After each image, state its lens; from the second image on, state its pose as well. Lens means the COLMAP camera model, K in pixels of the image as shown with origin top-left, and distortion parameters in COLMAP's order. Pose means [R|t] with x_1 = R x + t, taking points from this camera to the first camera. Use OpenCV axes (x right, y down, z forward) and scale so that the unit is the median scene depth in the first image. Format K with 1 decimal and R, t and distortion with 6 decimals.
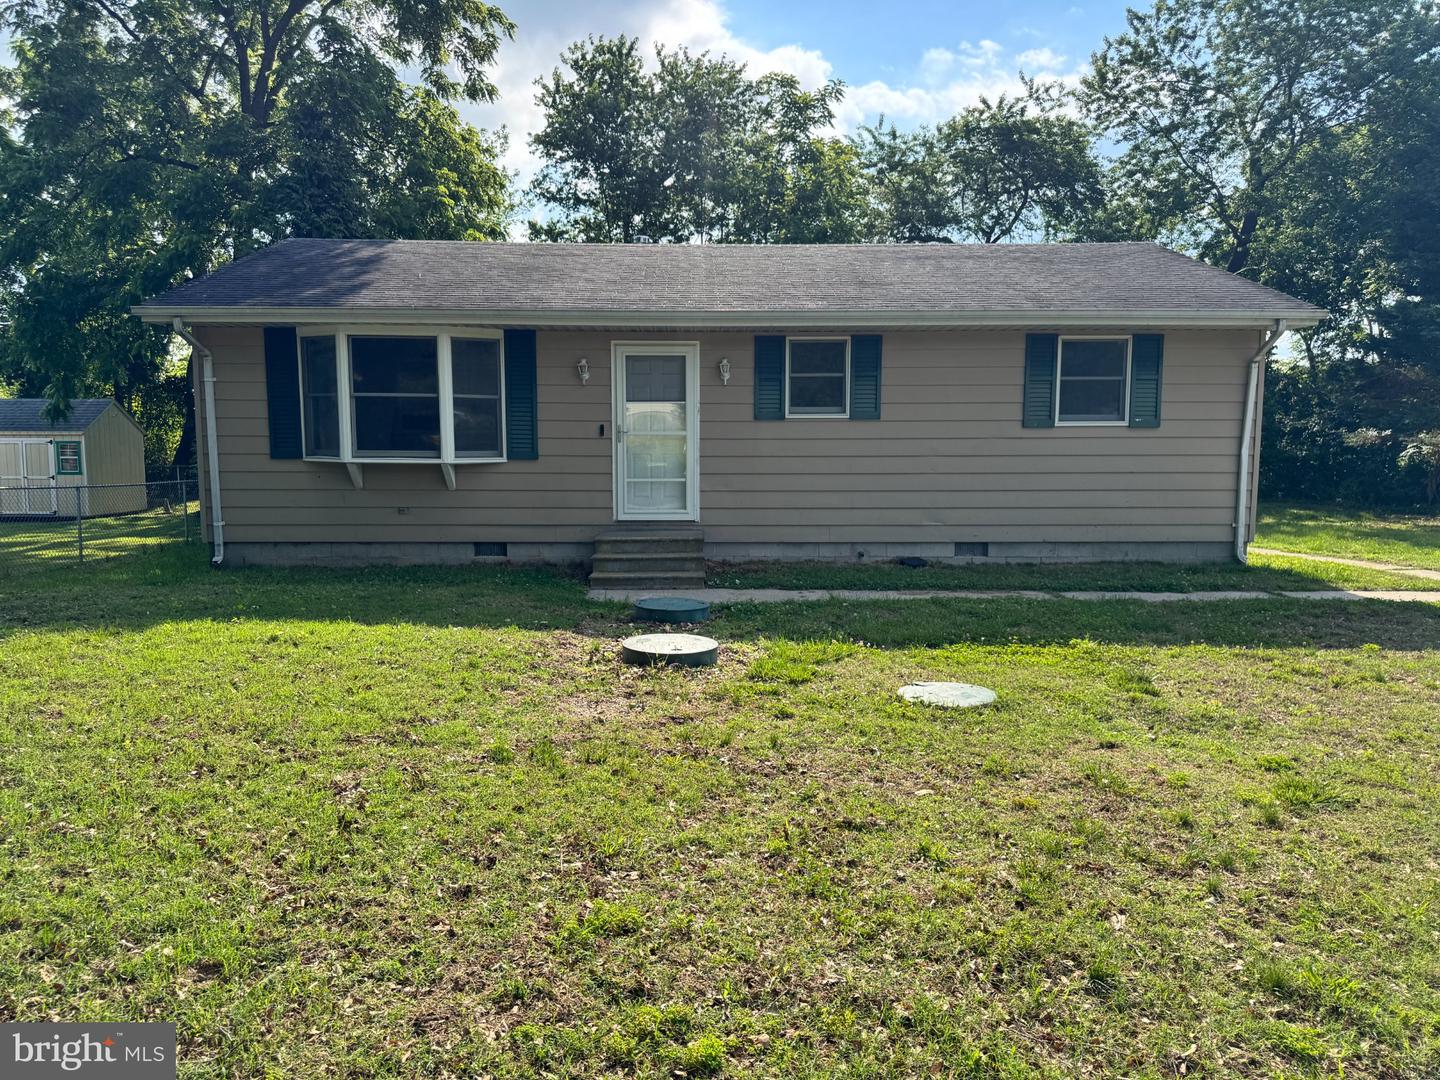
lens RADIAL K [[1019.1, 0, 719.3], [0, 1019.1, 546.7], [0, 0, 1]] dist [0.046212, -0.051891]
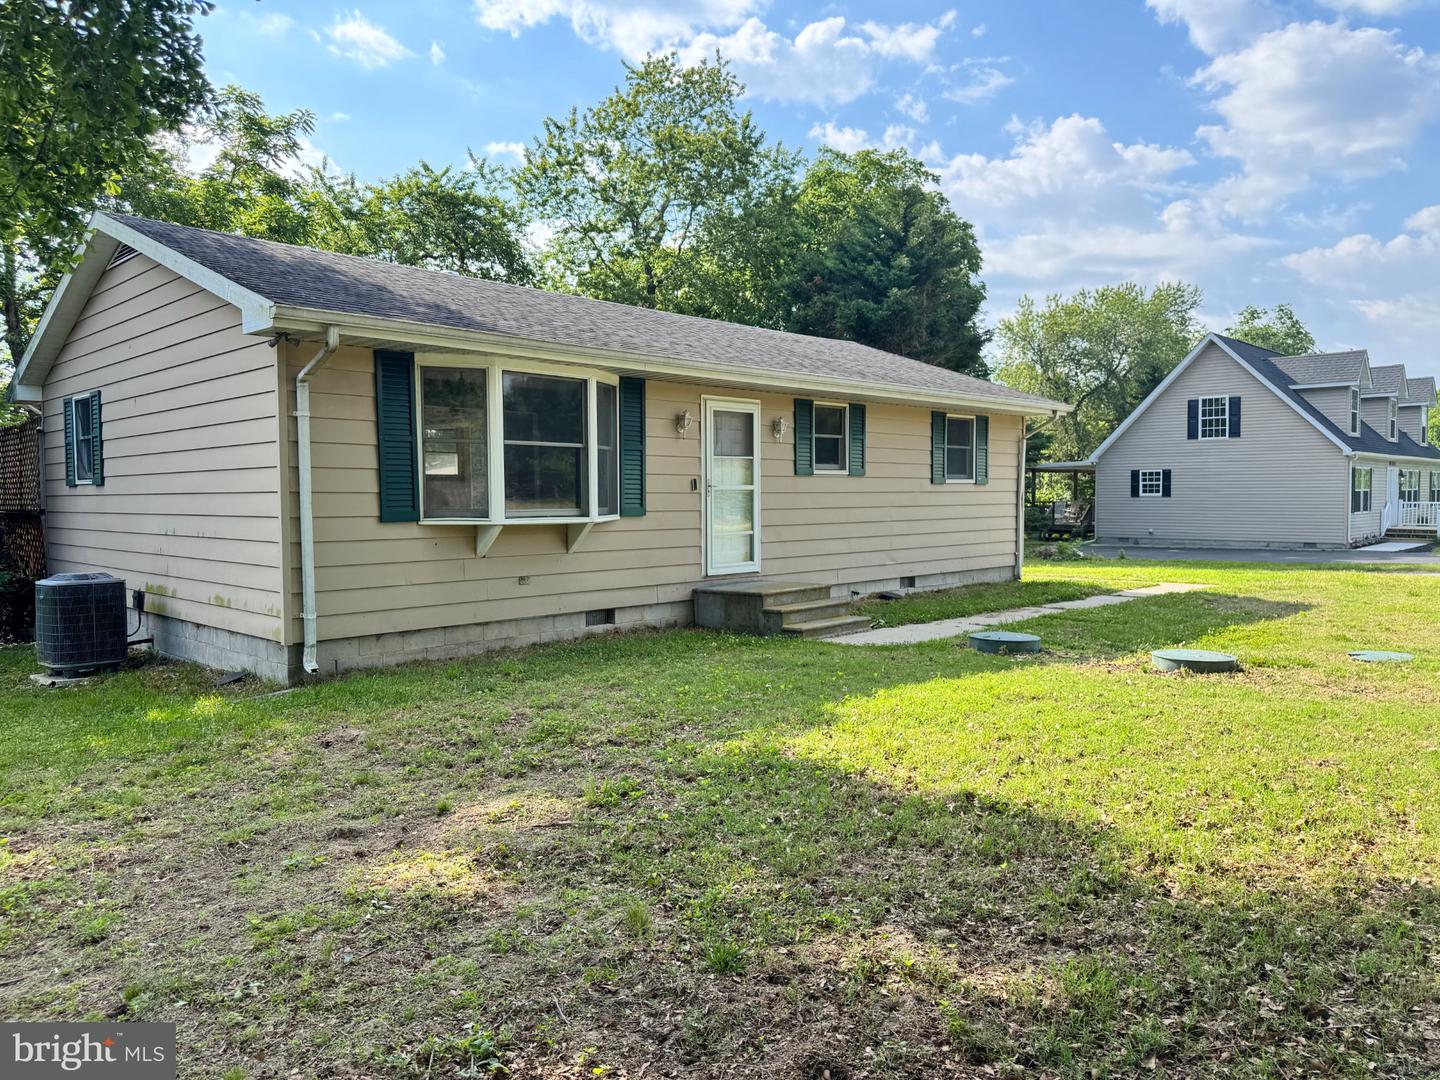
lens RADIAL K [[1019.1, 0, 717.0], [0, 1019.1, 539.9], [0, 0, 1]] dist [0.046212, -0.051891]
pose [[0.710627, -0.036397, 0.702627, -0.781661], [0.080258, 0.996336, -0.029560, -0.030953], [-0.698977, 0.077398, 0.710944, 0.293849]]
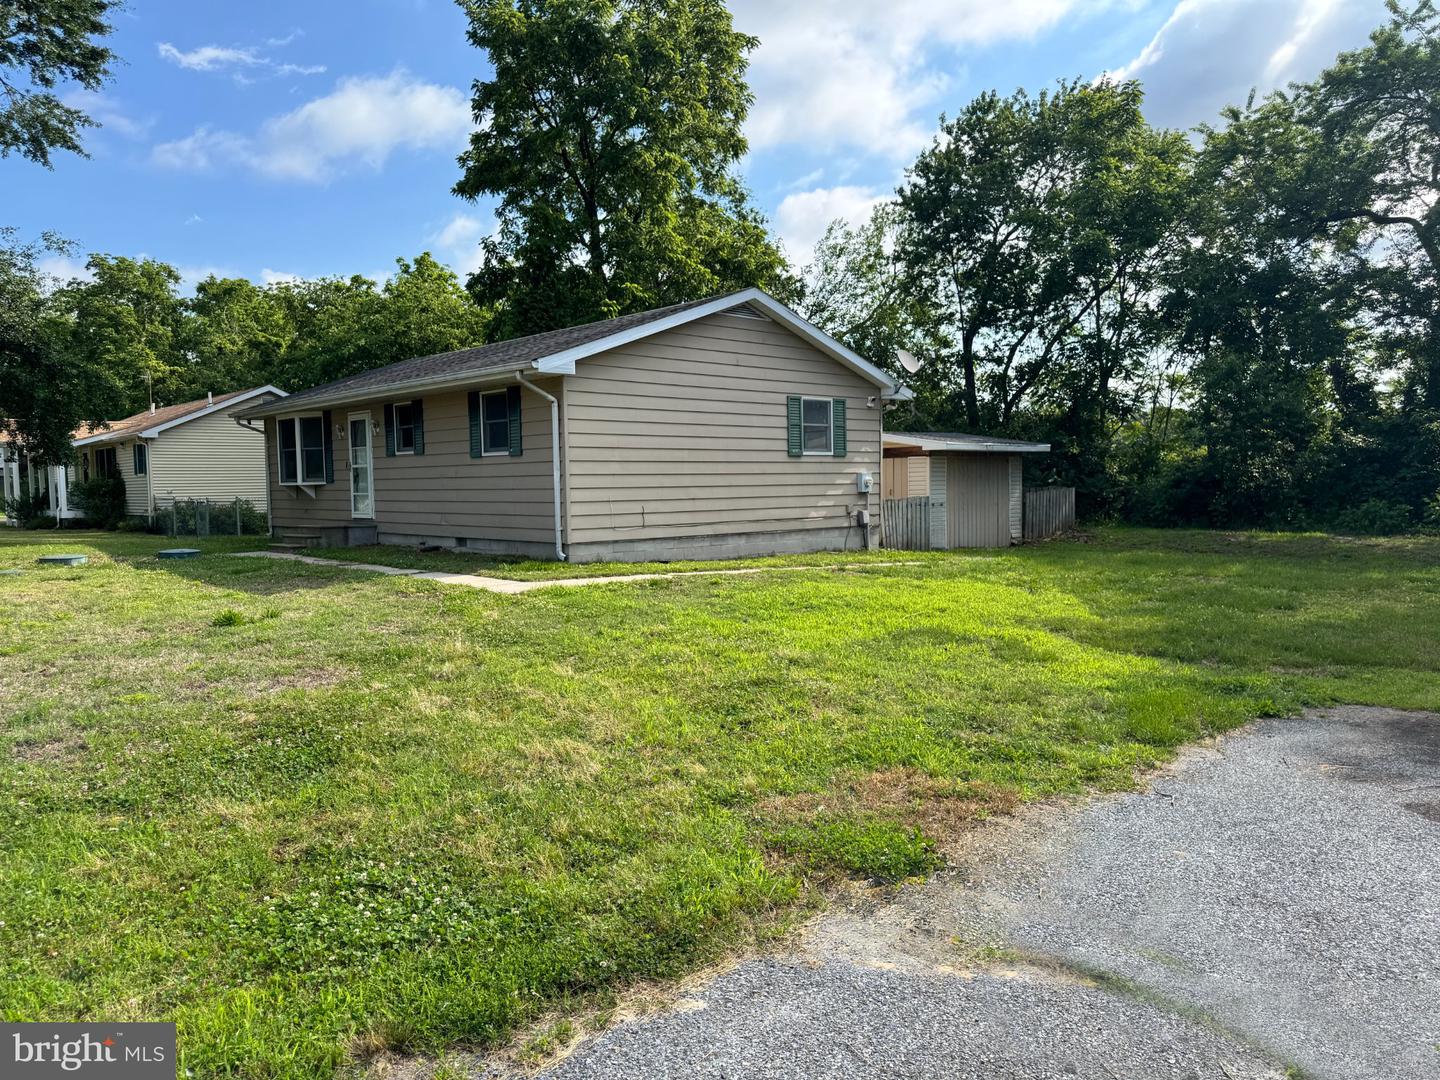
lens RADIAL K [[1019.1, 0, 715.6], [0, 1019.1, 546.1], [0, 0, 1]] dist [0.046212, -0.051891]
pose [[0.668463, 0.037175, -0.742816, 1.587628], [-0.057410, 0.998349, -0.001700, -0.010659], [0.741527, 0.043781, 0.669494, 0.303848]]
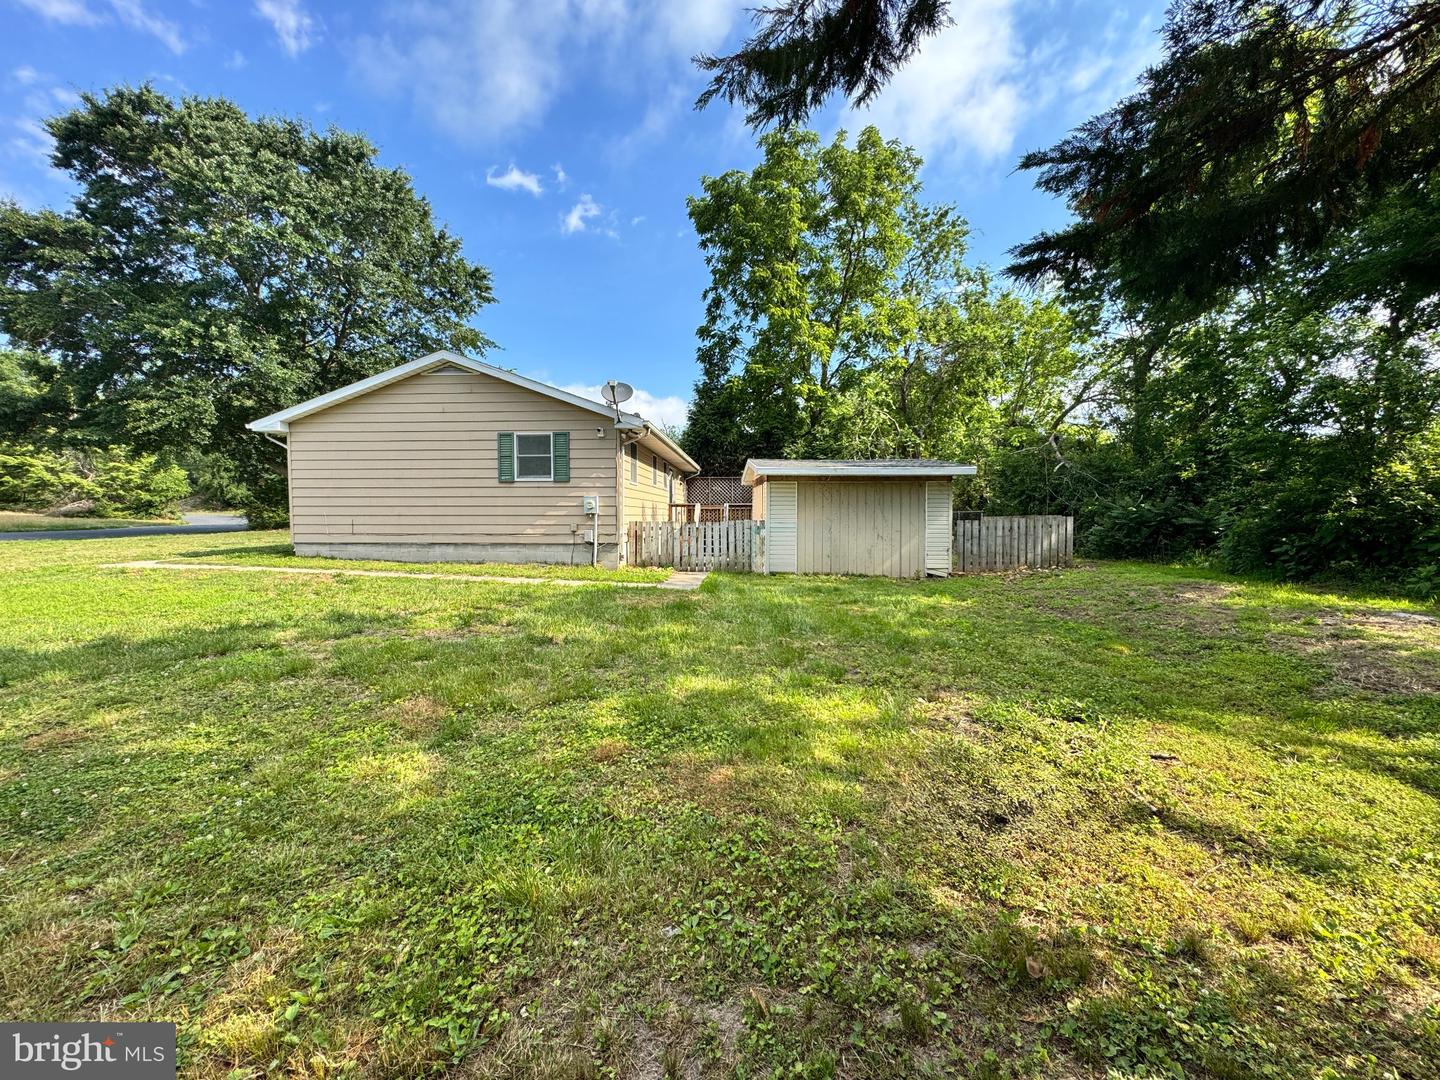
lens RADIAL K [[577.3, 0, 720.6], [0, 577.3, 531.6], [0, 0, 1]] dist [-0.002355, 0.000049]
pose [[-0.038238, 0.035832, -0.998626, 1.558084], [-0.095214, 0.994679, 0.039336, -0.144251], [0.994722, 0.096588, -0.034623, 1.843142]]
